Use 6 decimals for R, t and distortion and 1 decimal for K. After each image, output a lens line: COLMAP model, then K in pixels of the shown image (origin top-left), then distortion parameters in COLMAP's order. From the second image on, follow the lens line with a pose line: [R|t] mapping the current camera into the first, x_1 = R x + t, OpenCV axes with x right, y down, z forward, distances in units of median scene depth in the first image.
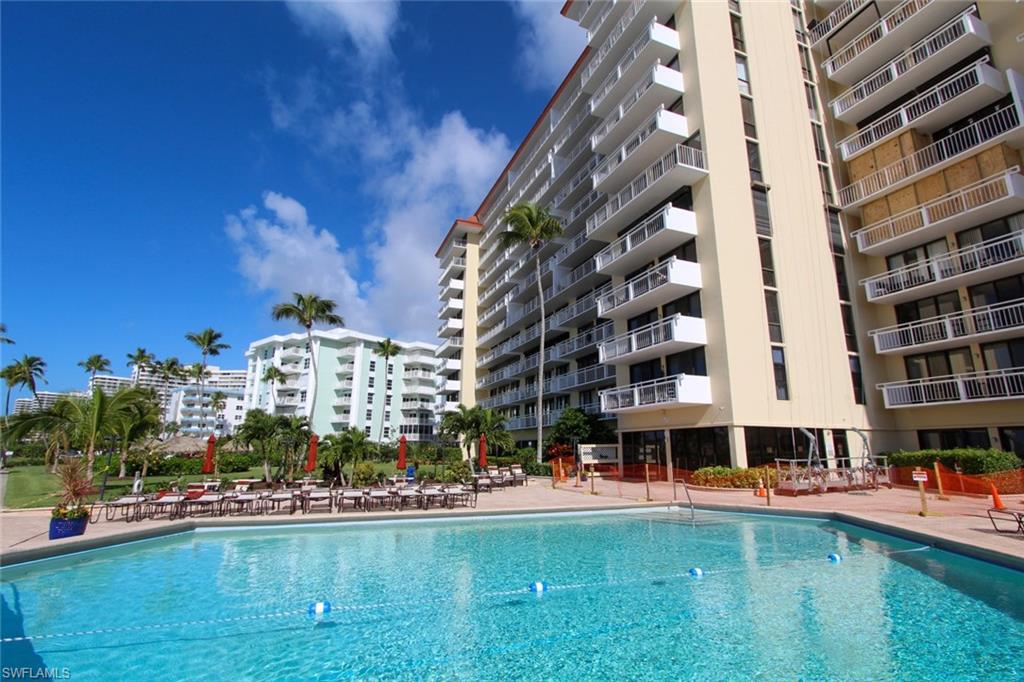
lens RADIAL K [[482.5, 0, 512.0], [0, 482.5, 341.0], [0, 0, 1]] dist [-0.025822, -0.000080]
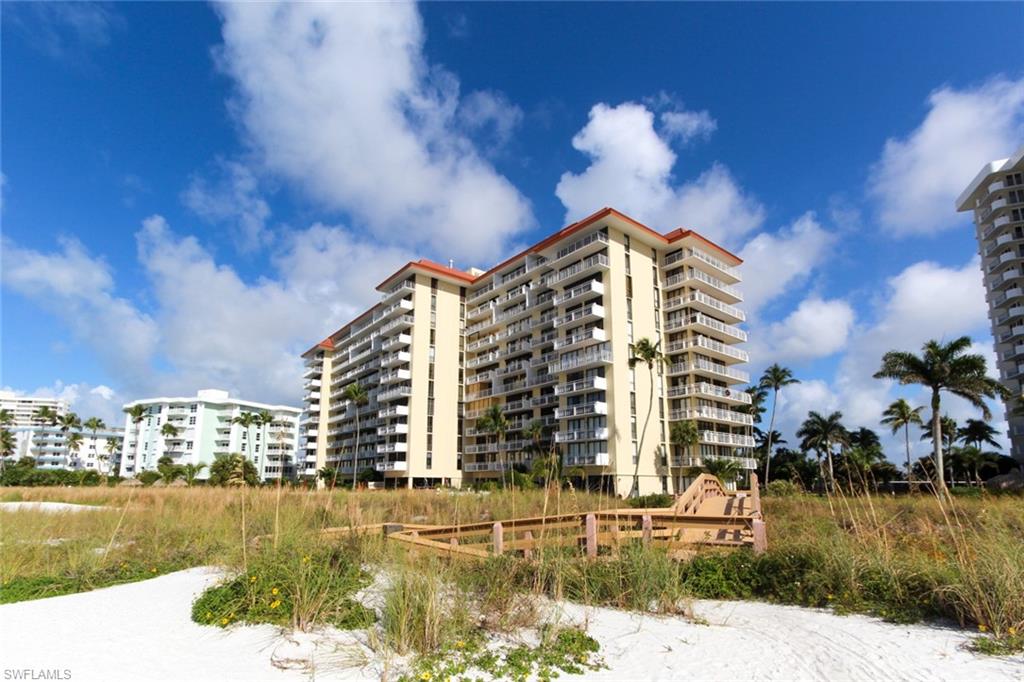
lens RADIAL K [[506.7, 0, 508.5], [0, 506.7, 401.4], [0, 0, 1]] dist [-0.001930, 0.000125]
pose [[0.959981, 0.042005, 0.276897, 0.037074], [-0.059048, 0.996821, 0.053497, -0.187485], [-0.273769, -0.067707, 0.959409, -0.826856]]
